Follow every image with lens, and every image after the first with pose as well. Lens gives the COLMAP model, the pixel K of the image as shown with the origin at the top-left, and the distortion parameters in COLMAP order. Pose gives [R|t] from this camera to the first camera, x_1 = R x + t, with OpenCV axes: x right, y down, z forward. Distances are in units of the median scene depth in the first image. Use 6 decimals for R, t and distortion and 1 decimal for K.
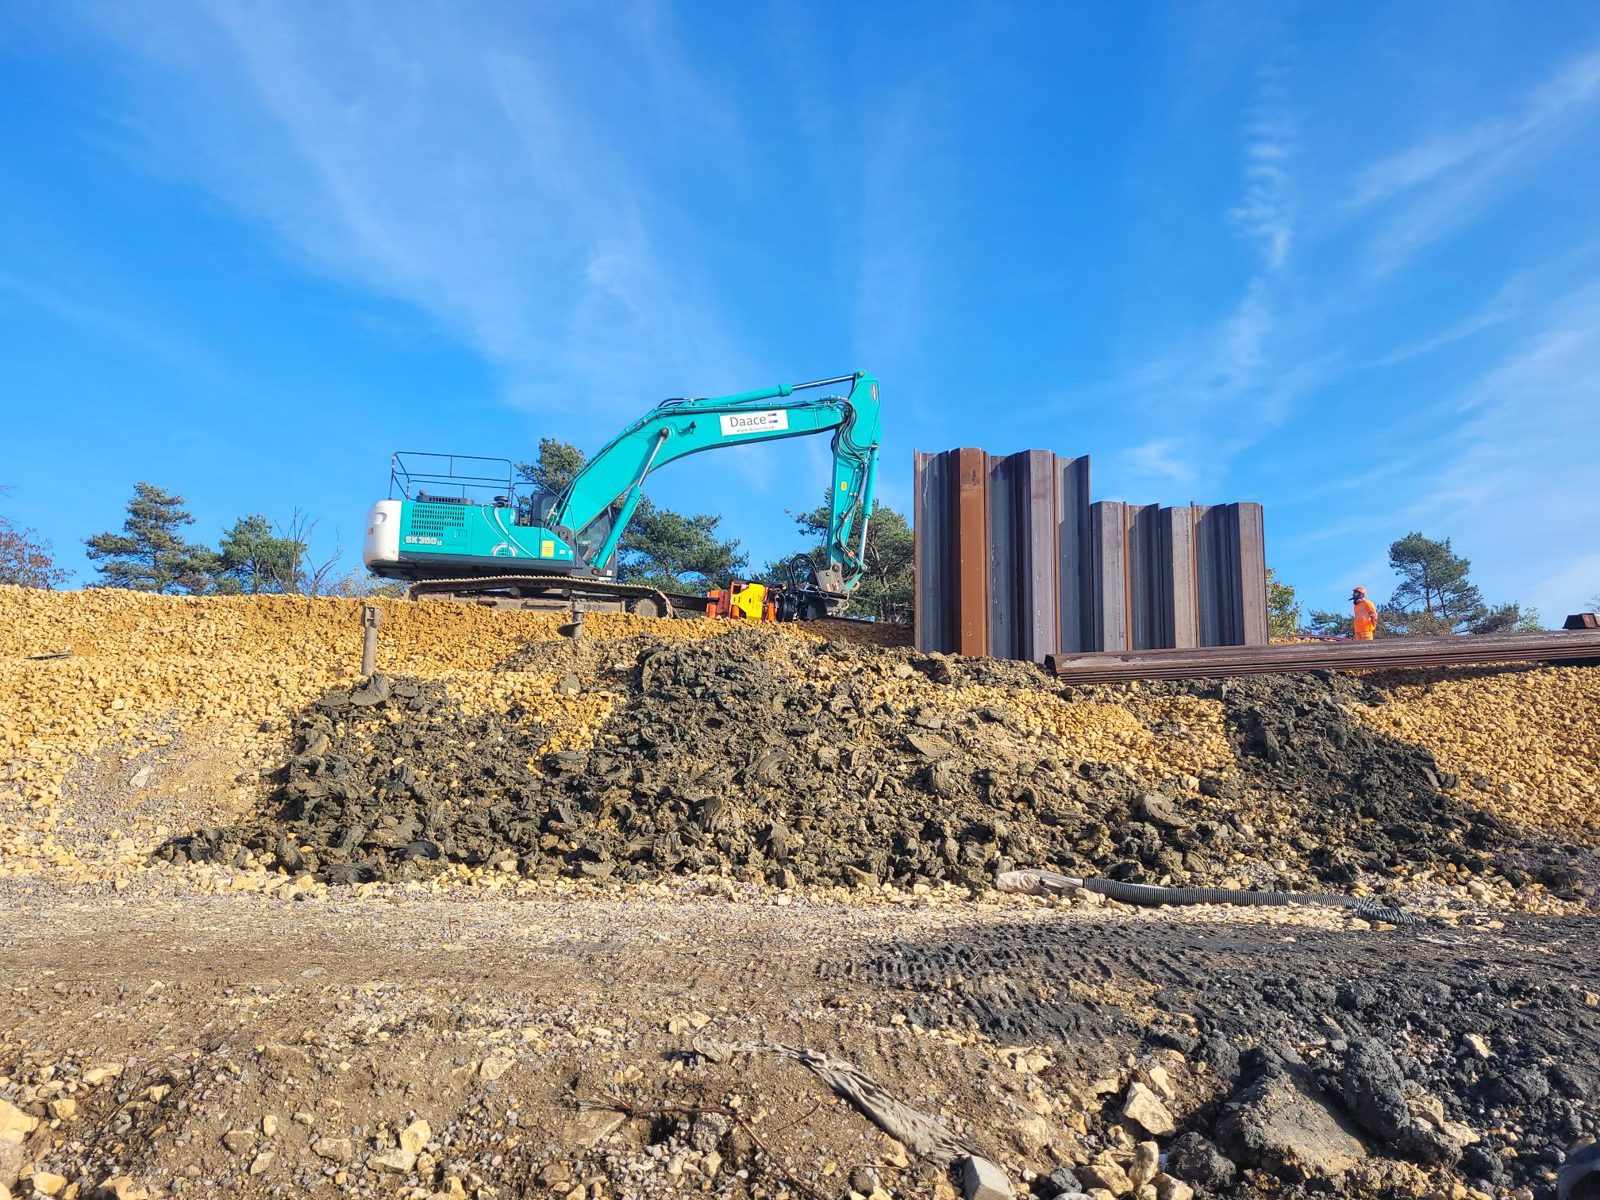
lens RADIAL K [[1190.5, 0, 800.0], [0, 1190.5, 600.0], [0, 0, 1]] dist [0.068106, -0.062660]
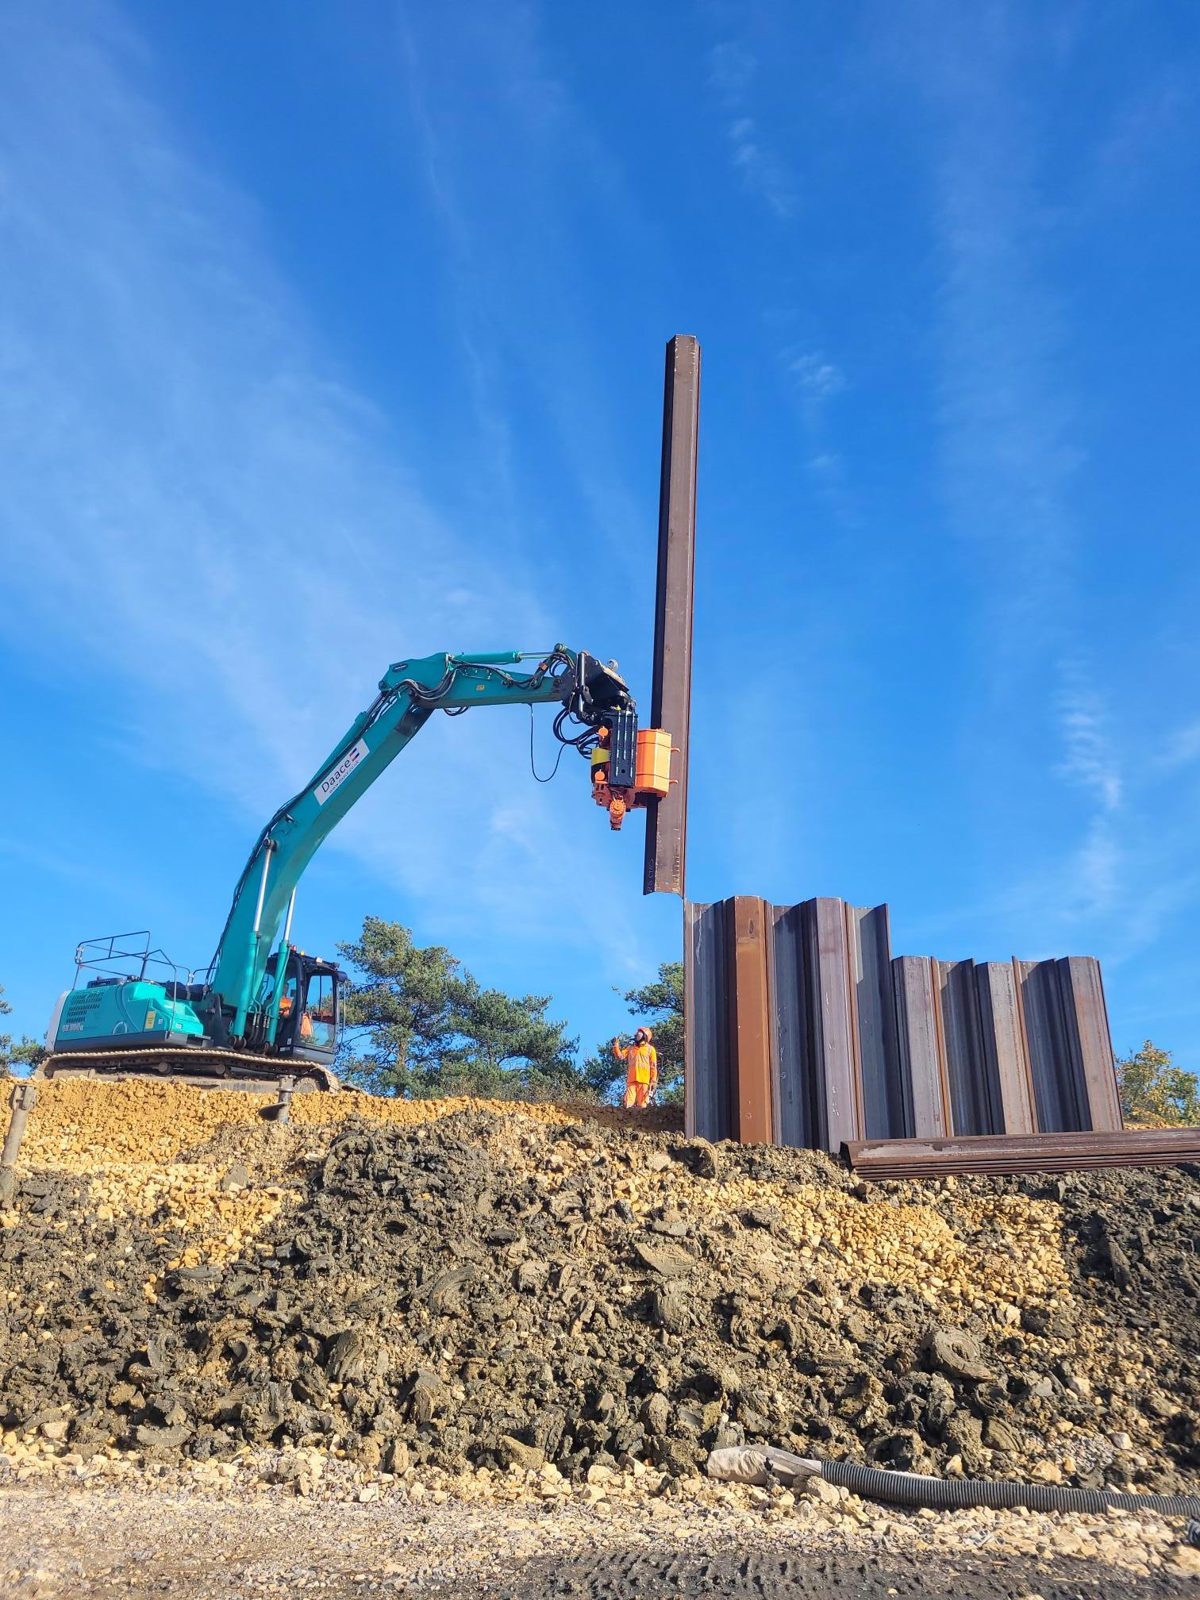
lens RADIAL K [[1190.5, 0, 600.0], [0, 1190.5, 800.0], [0, 0, 1]] dist [0.068106, -0.062660]
pose [[0.996816, -0.023683, -0.076136, 0.131827], [0.004591, 0.970333, -0.241731, 0.019751], [0.079602, 0.240612, 0.967352, 0.159636]]
